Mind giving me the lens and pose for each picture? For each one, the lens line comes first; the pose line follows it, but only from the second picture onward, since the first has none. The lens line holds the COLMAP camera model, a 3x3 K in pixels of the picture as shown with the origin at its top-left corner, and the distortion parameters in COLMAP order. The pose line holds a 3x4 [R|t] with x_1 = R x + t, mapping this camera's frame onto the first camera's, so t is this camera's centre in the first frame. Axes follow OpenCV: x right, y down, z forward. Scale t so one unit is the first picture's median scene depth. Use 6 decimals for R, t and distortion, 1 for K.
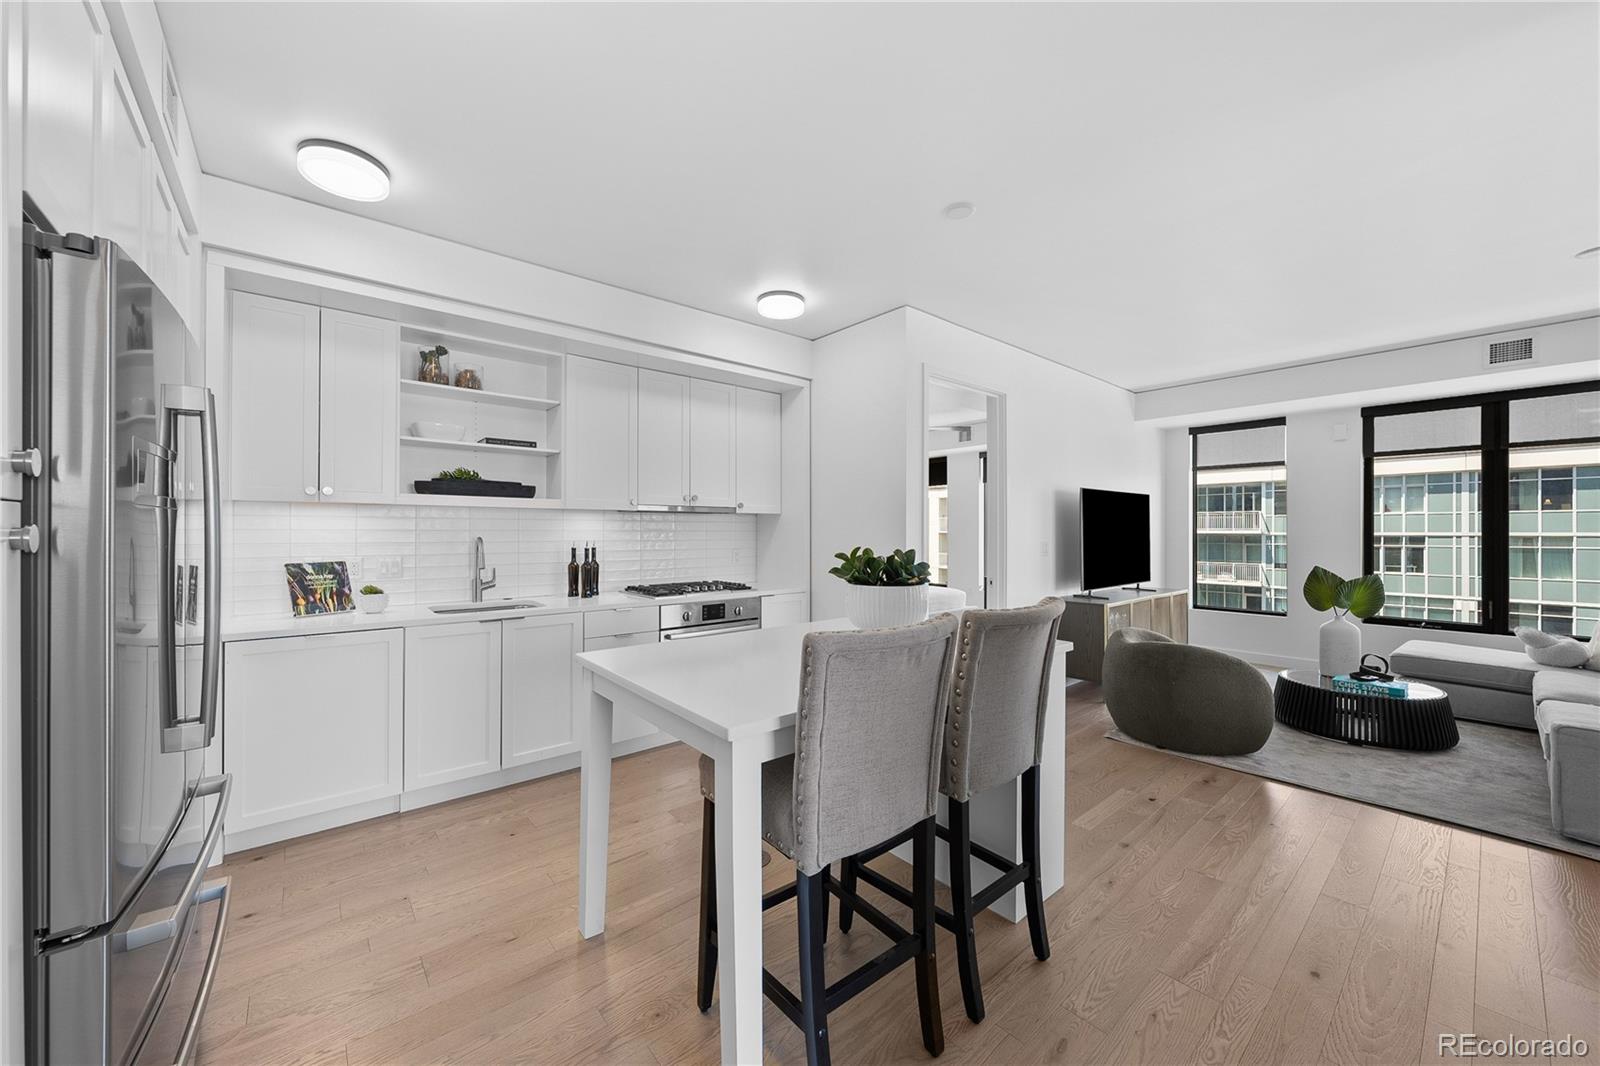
lens RADIAL K [[592.5, 0, 795.9], [0, 592.5, 528.3], [0, 0, 1]] dist [-0.002904, -0.000089]
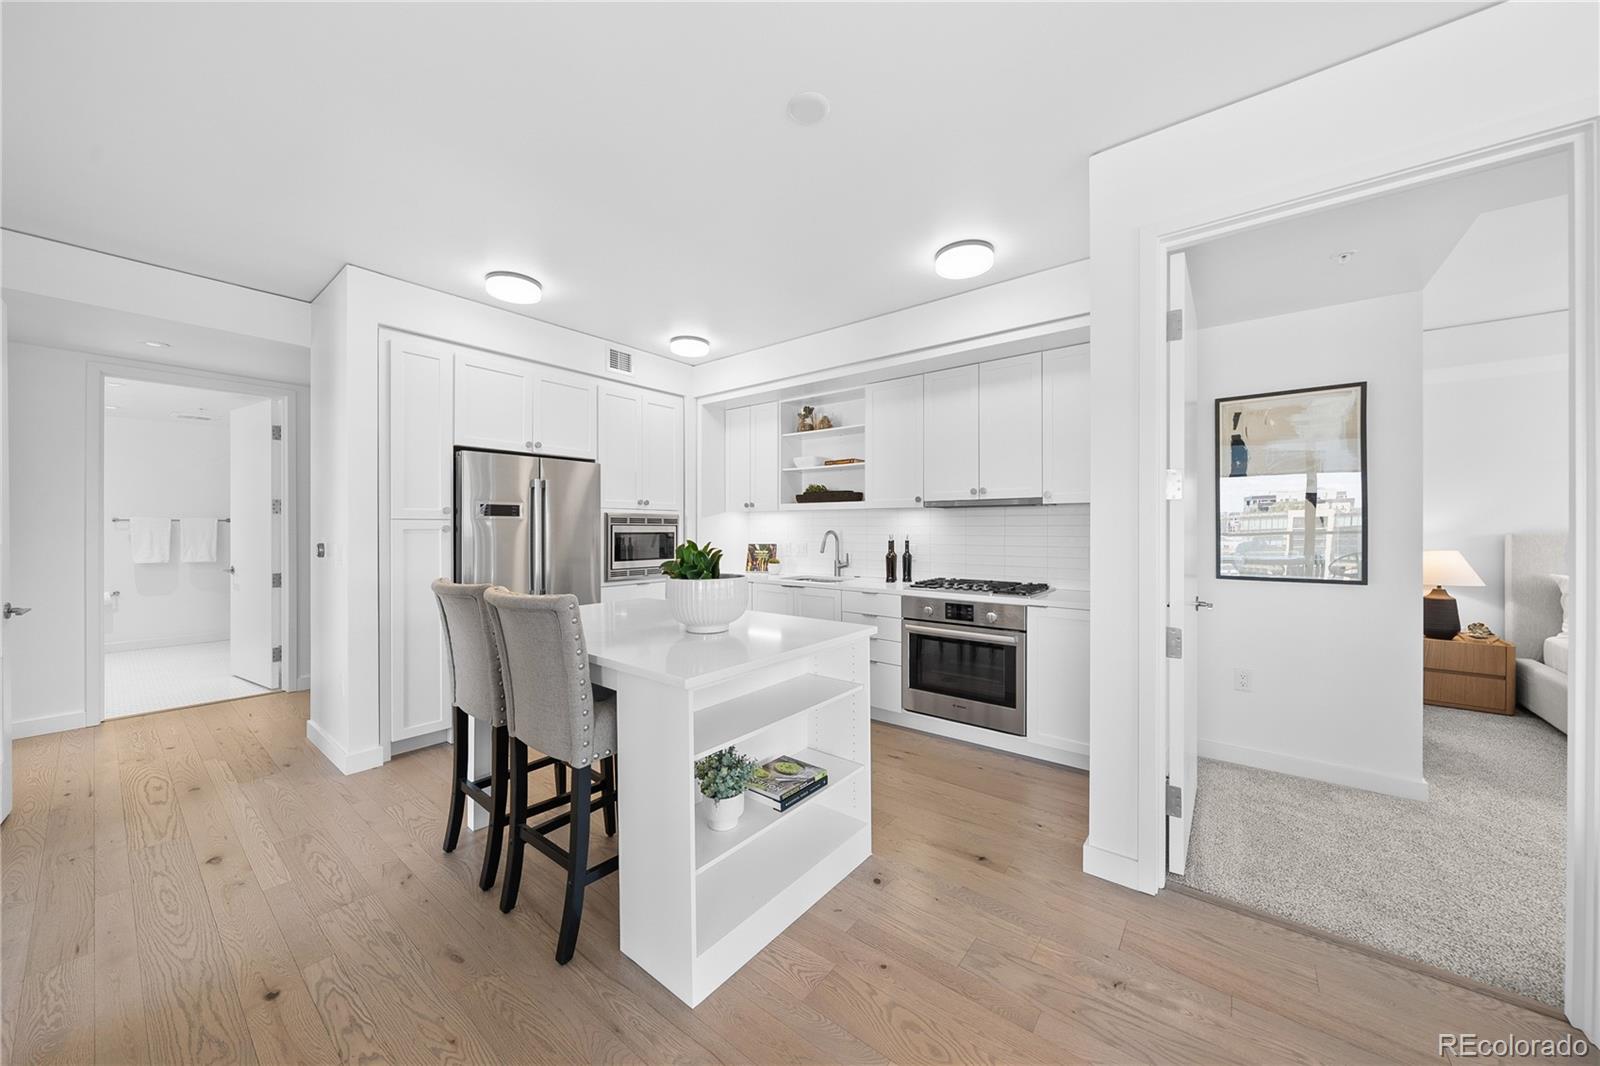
lens RADIAL K [[552.1, 0, 799.2], [0, 552.1, 522.7], [0, 0, 1]] dist [-0.002148, -0.000071]
pose [[0.207668, -0.008637, -0.978161, 0.757664], [0.008124, 0.999942, -0.007105, 0.004337], [0.978166, -0.006471, 0.207726, 0.650953]]
